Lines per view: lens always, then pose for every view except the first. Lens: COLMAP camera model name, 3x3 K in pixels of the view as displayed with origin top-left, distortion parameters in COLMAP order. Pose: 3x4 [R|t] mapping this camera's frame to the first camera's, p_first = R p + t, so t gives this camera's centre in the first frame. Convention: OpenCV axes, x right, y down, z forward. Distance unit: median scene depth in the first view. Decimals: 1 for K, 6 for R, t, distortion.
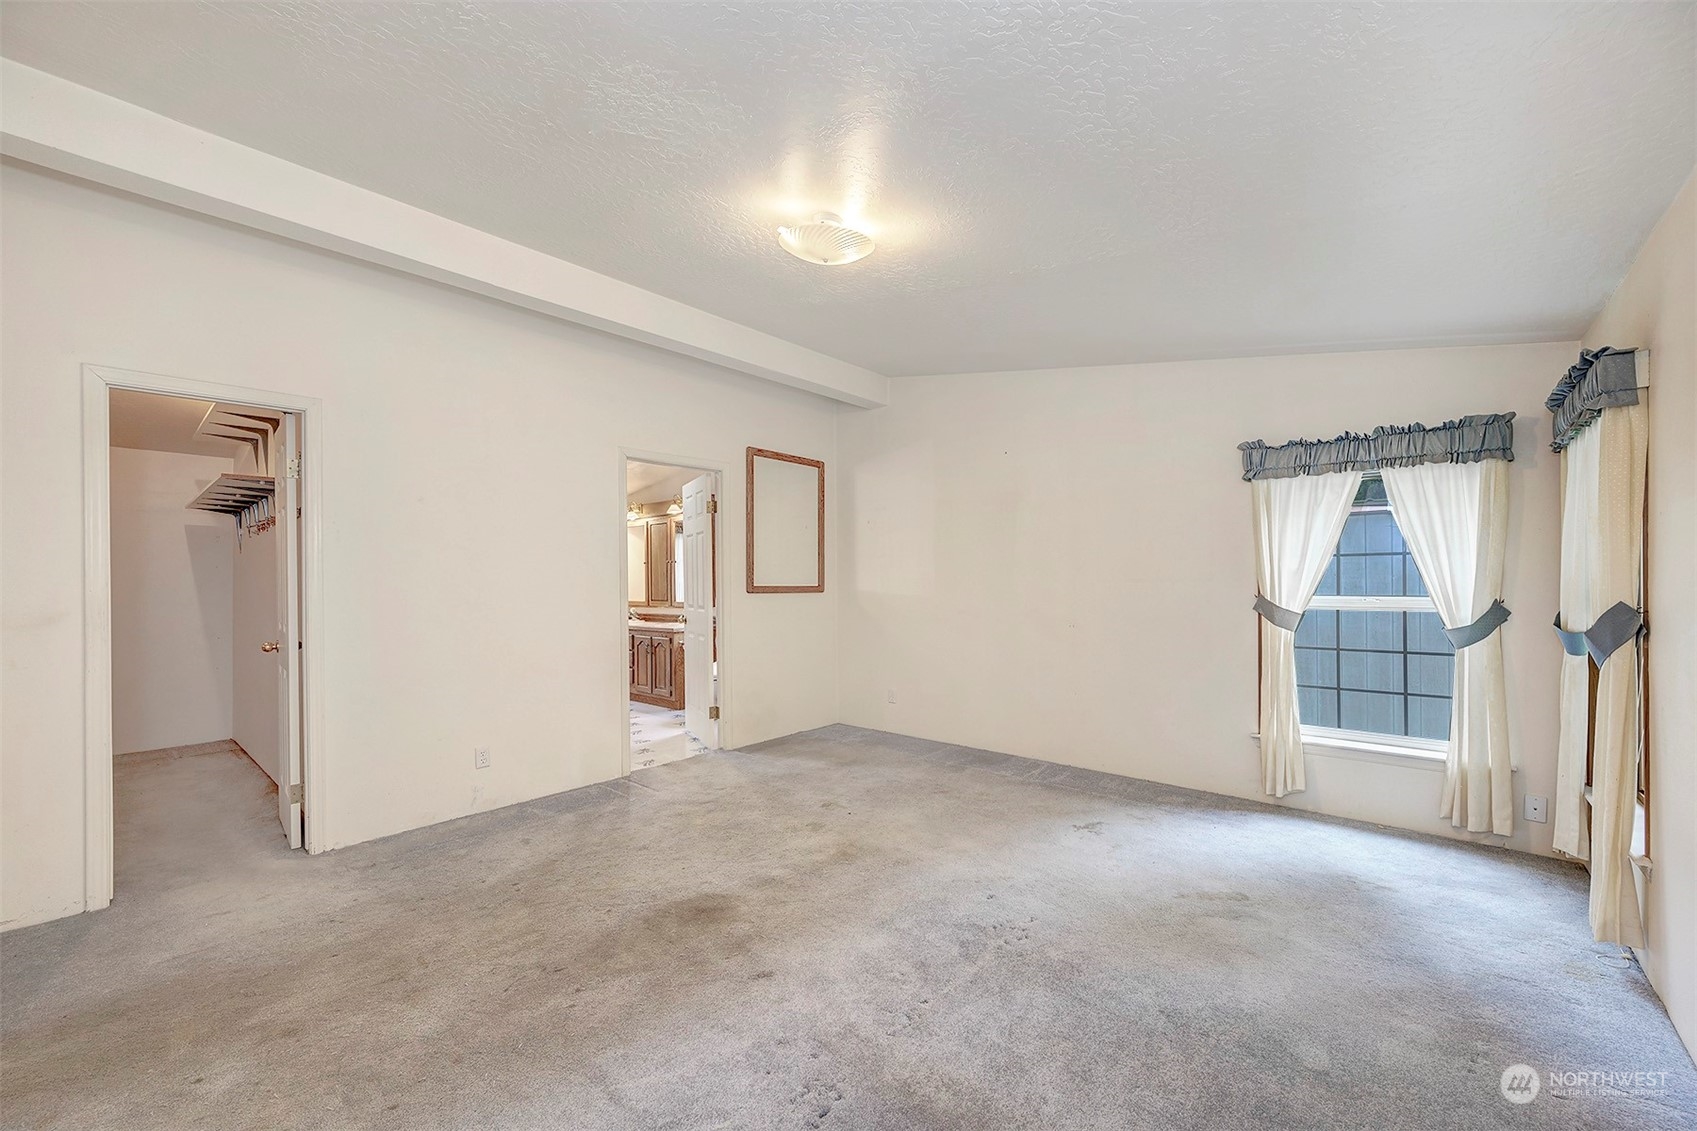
lens RADIAL K [[673.2, 0, 850.6], [0, 673.2, 575.4], [0, 0, 1]] dist [-0.009304, 0.000073]
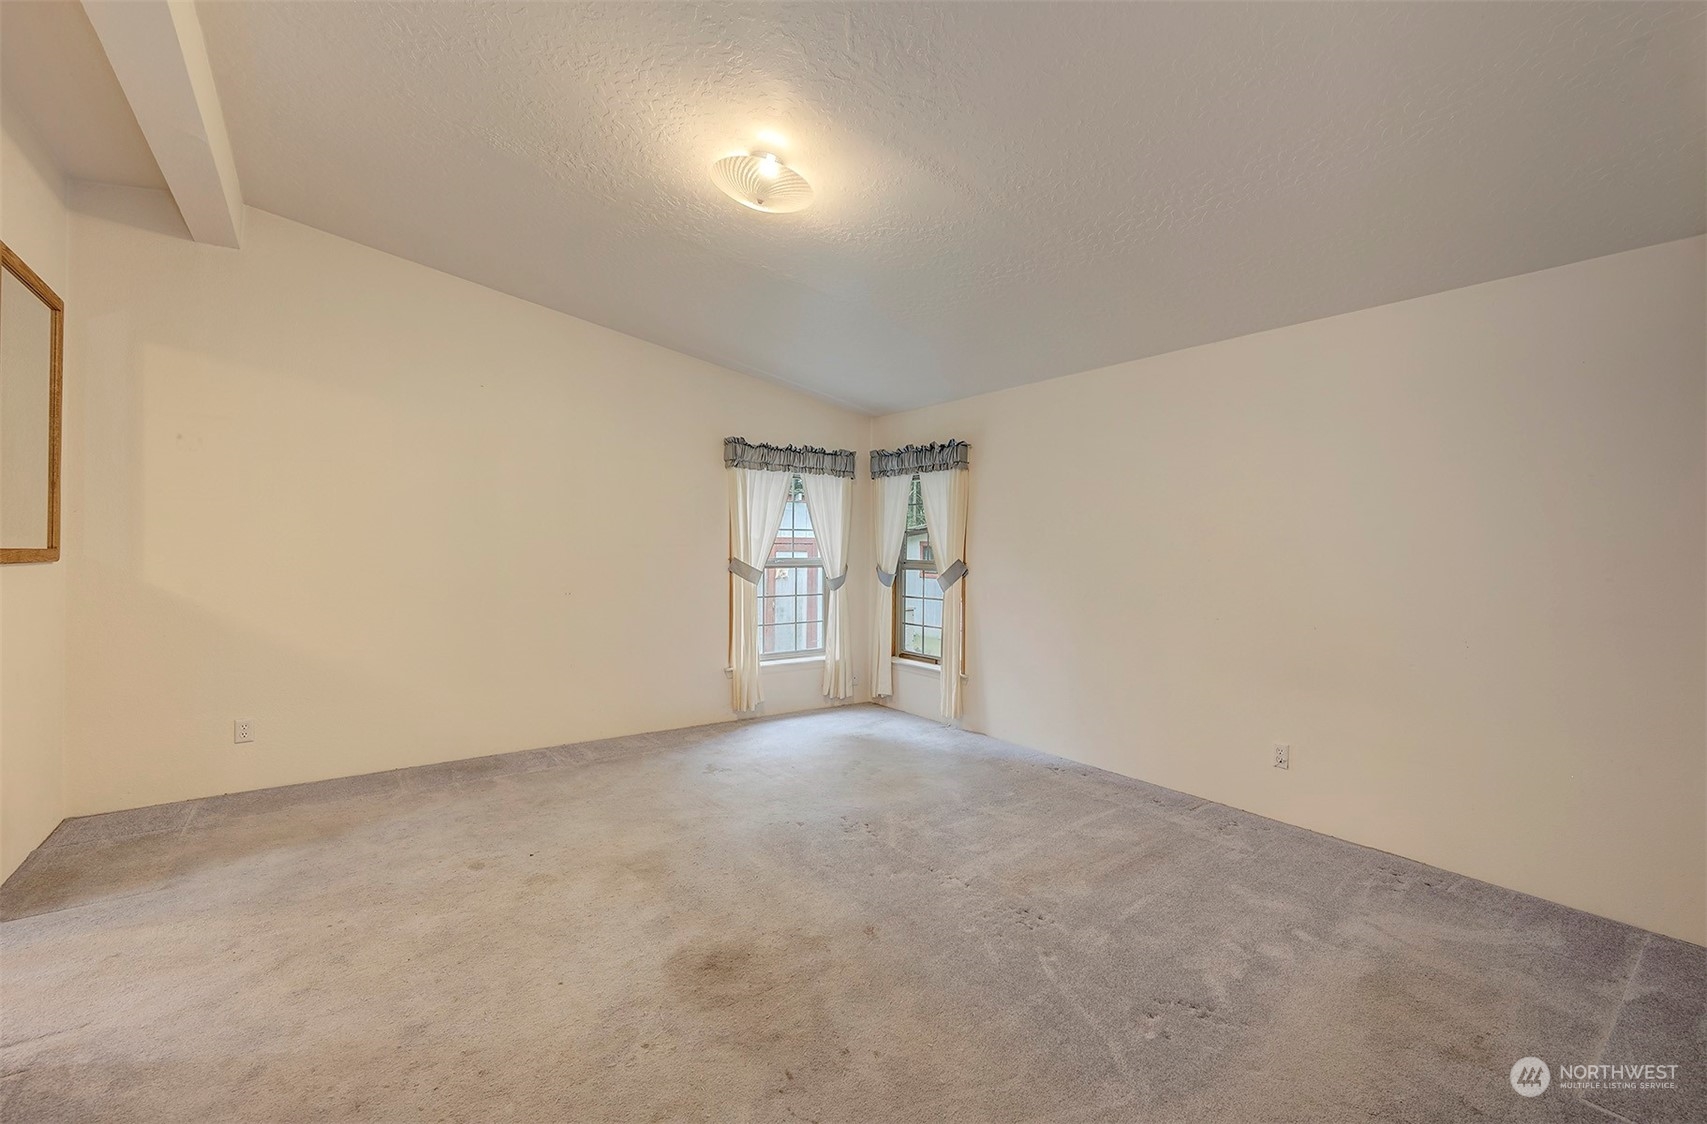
lens RADIAL K [[793.7, 0, 853.5], [0, 793.7, 562.0], [0, 0, 1]] dist [0.000039, -0.000405]
pose [[0.168547, -0.009410, 0.985649, -0.789232], [-0.020014, 0.999716, 0.012967, 0.010733], [-0.985490, -0.021913, 0.168311, 0.496437]]
